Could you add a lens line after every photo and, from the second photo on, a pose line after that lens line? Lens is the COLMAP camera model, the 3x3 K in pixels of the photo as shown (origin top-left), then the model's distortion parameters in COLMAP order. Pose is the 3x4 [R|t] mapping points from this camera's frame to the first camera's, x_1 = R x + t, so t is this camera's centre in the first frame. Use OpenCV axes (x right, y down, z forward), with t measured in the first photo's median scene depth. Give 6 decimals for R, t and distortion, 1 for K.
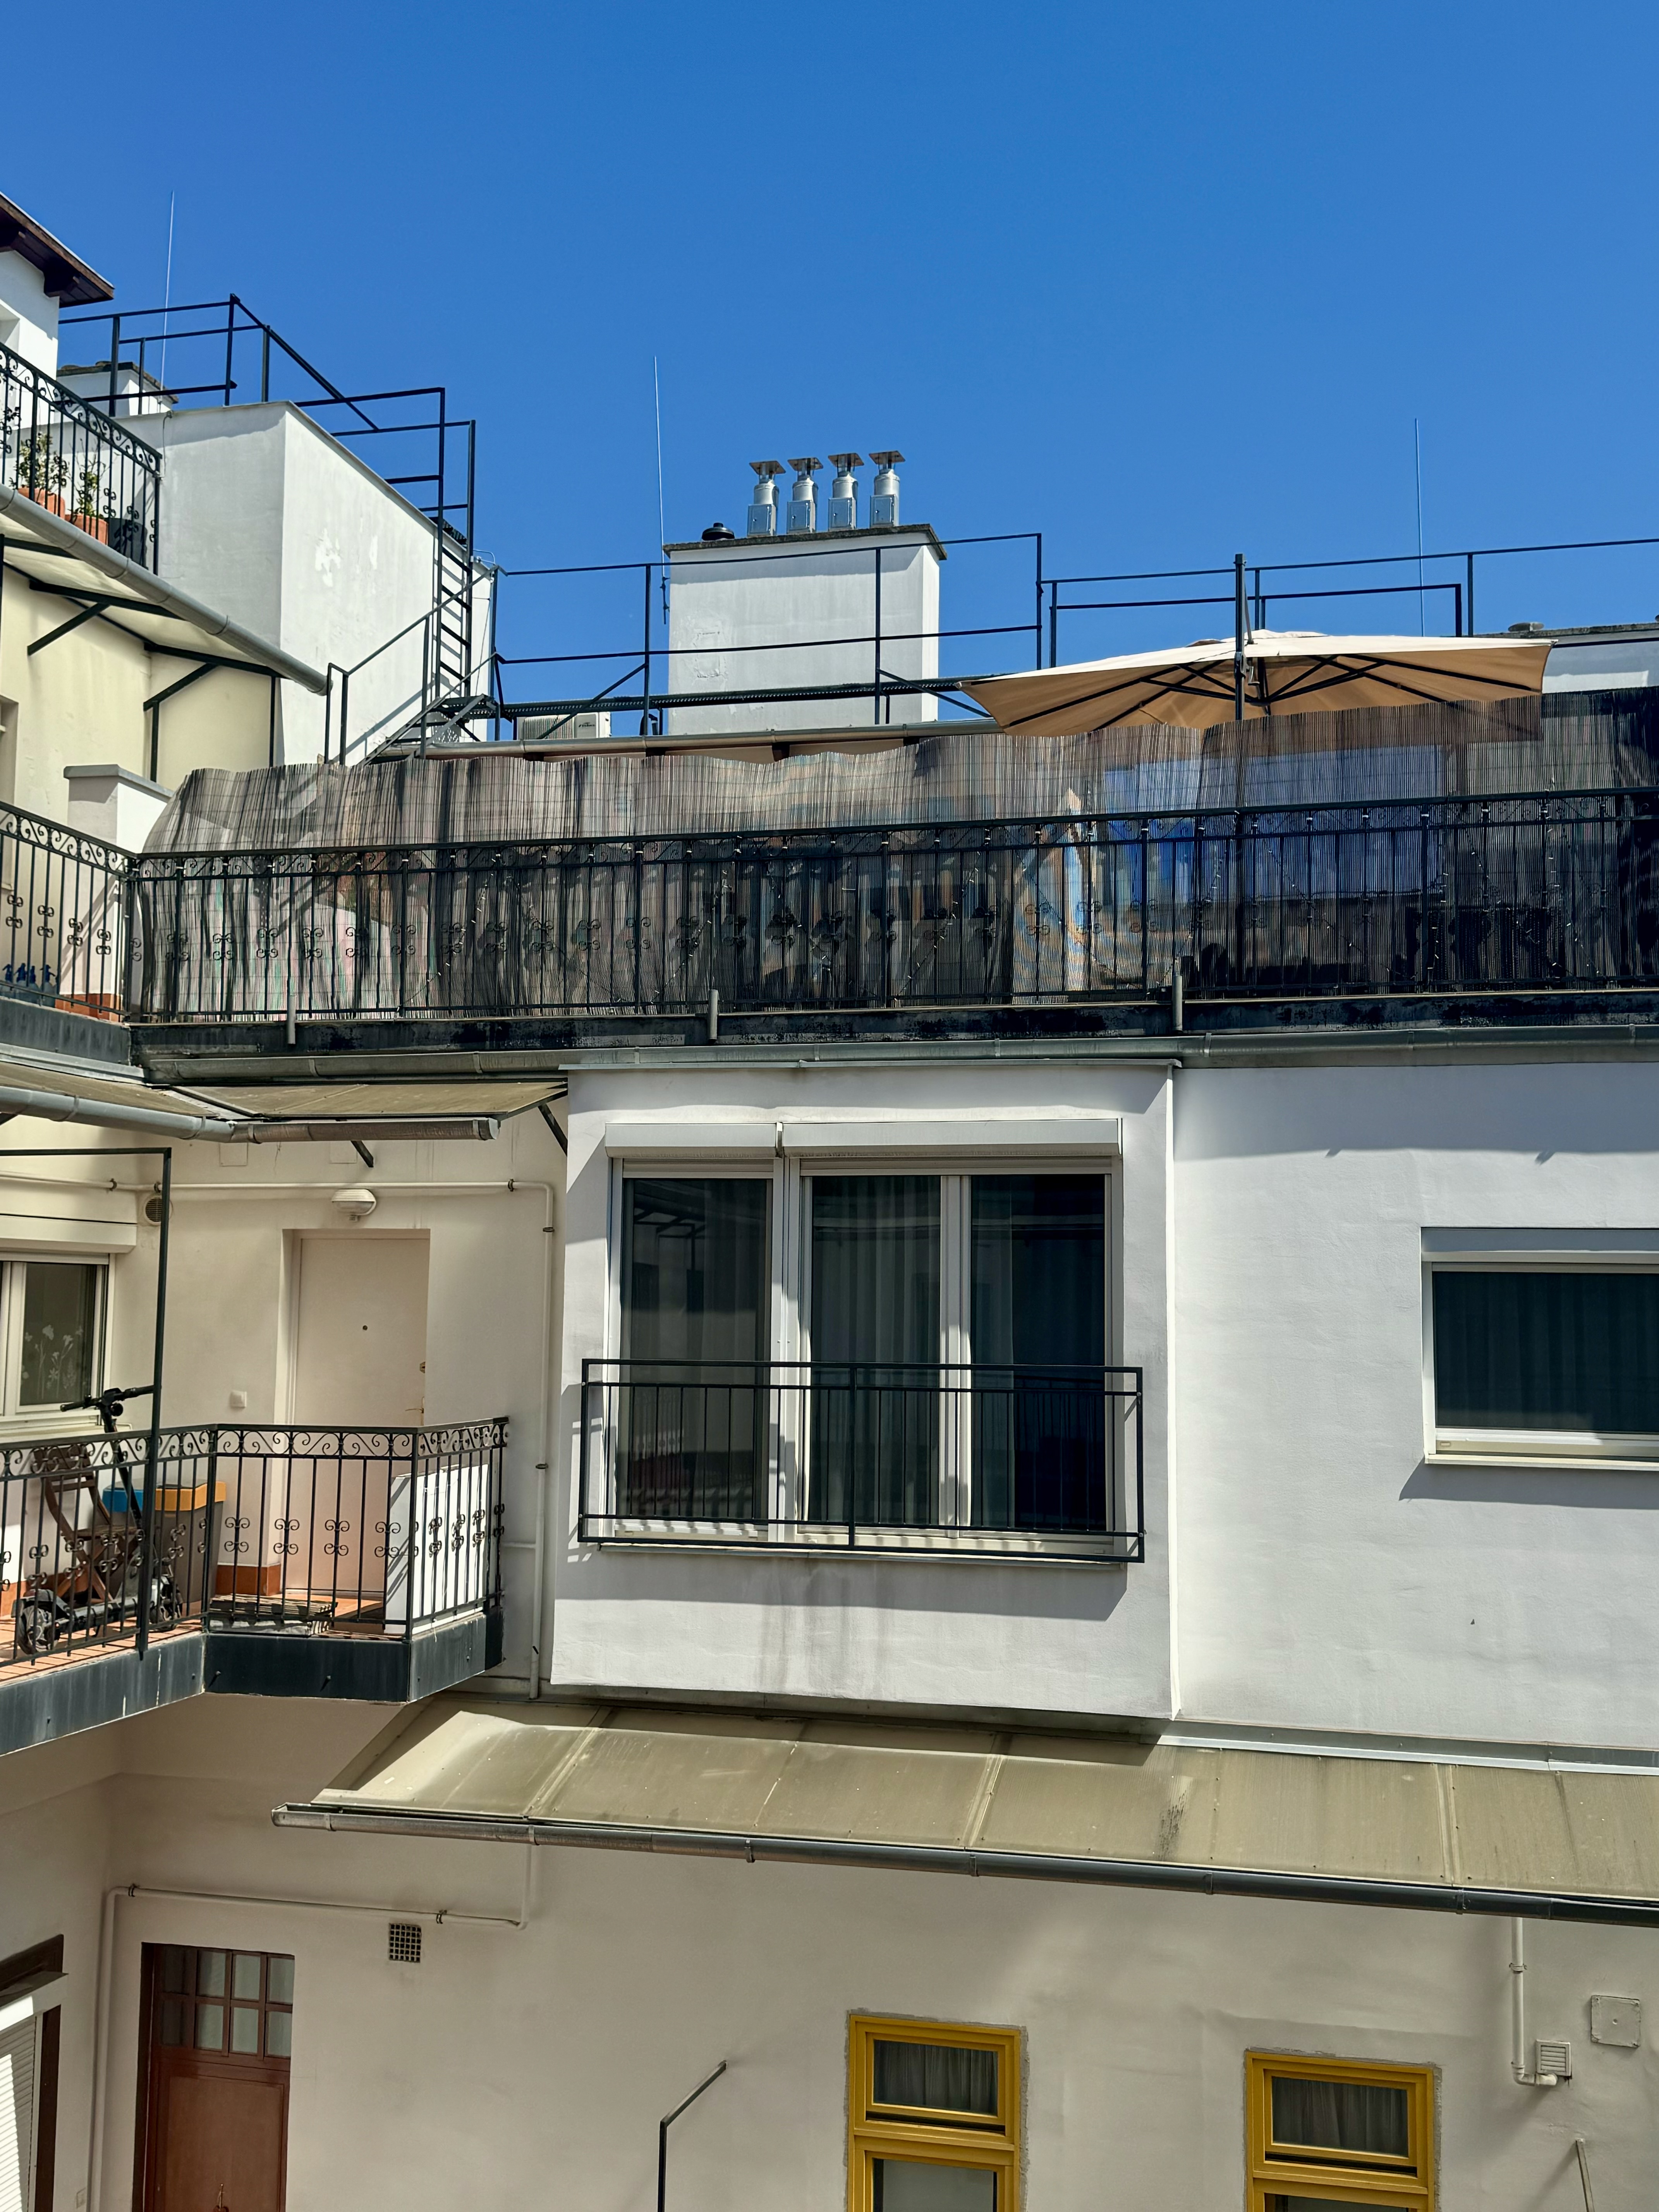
lens RADIAL K [[2270.2, 0, 828.1], [0, 2270.2, 1111.9], [0, 0, 1]] dist [0.049021, 0.000000]
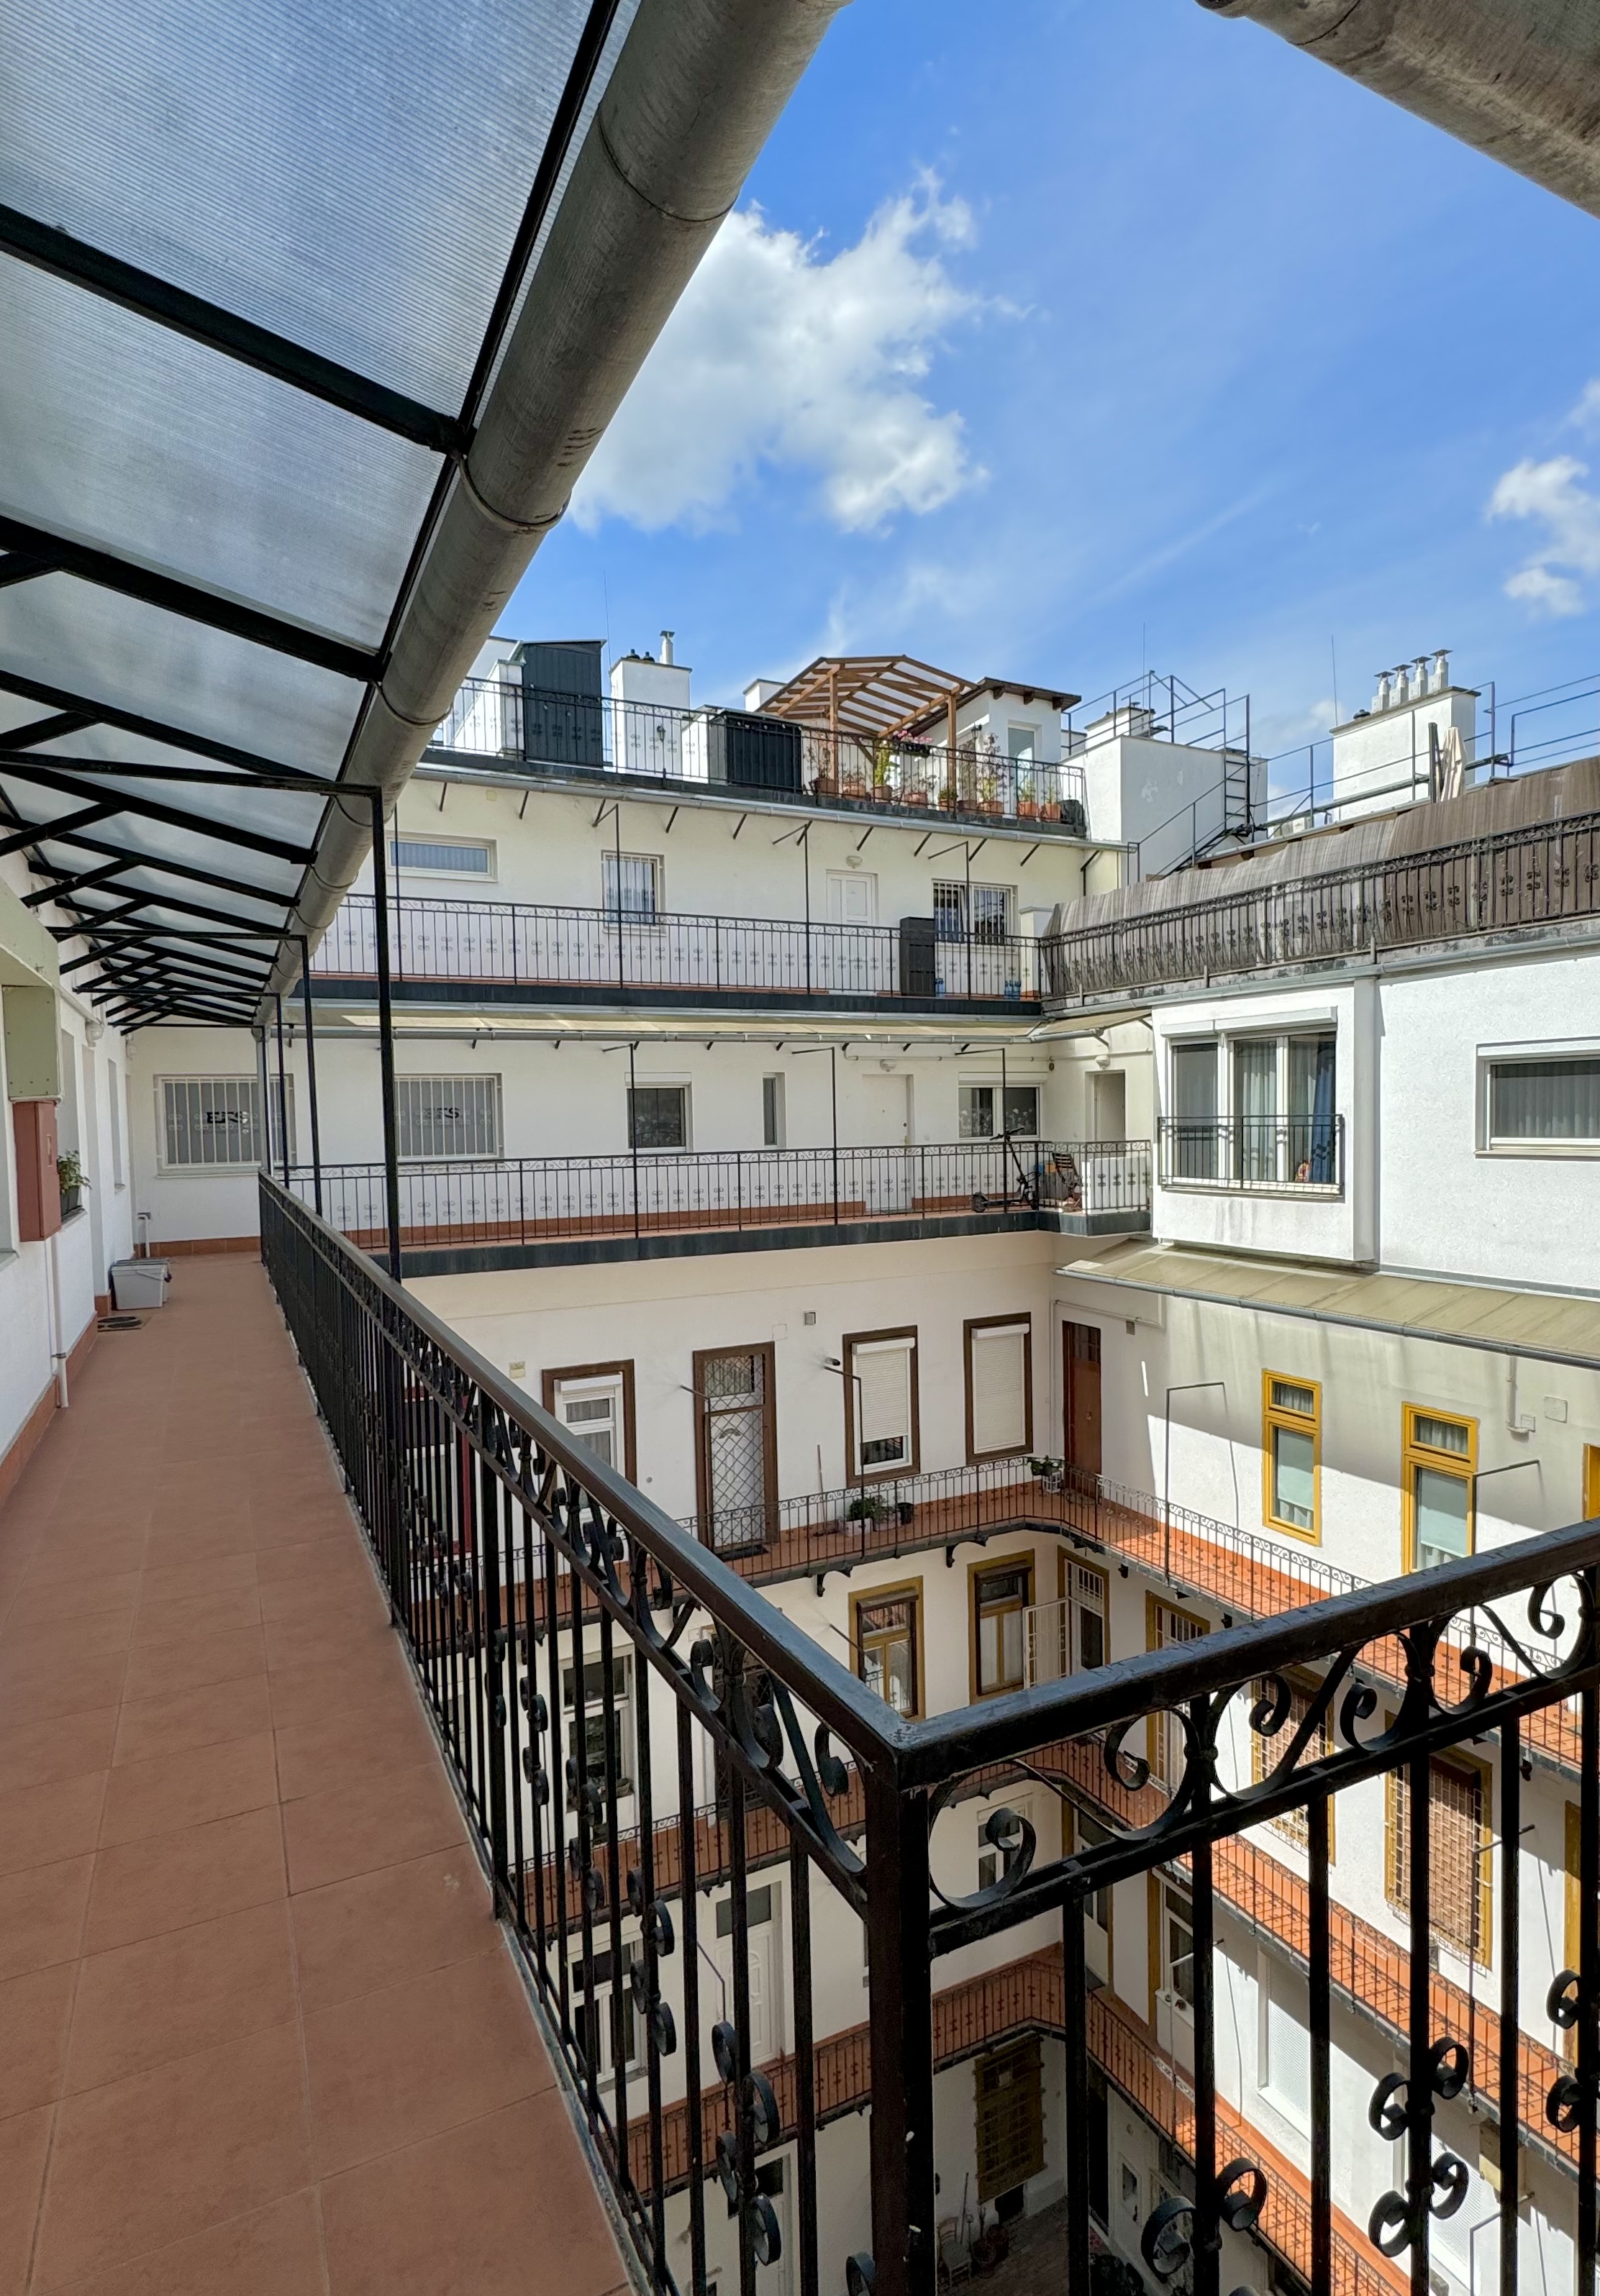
lens RADIAL K [[1155.2, 0, 800.1], [0, 1155.2, 1152.5], [0, 0, 1]] dist [-0.001026, -0.000072]
pose [[0.654960, -0.004969, -0.755648, 0.623801], [0.107540, 0.990413, 0.086698, -0.009405], [0.747973, -0.138046, 0.649215, -0.177830]]
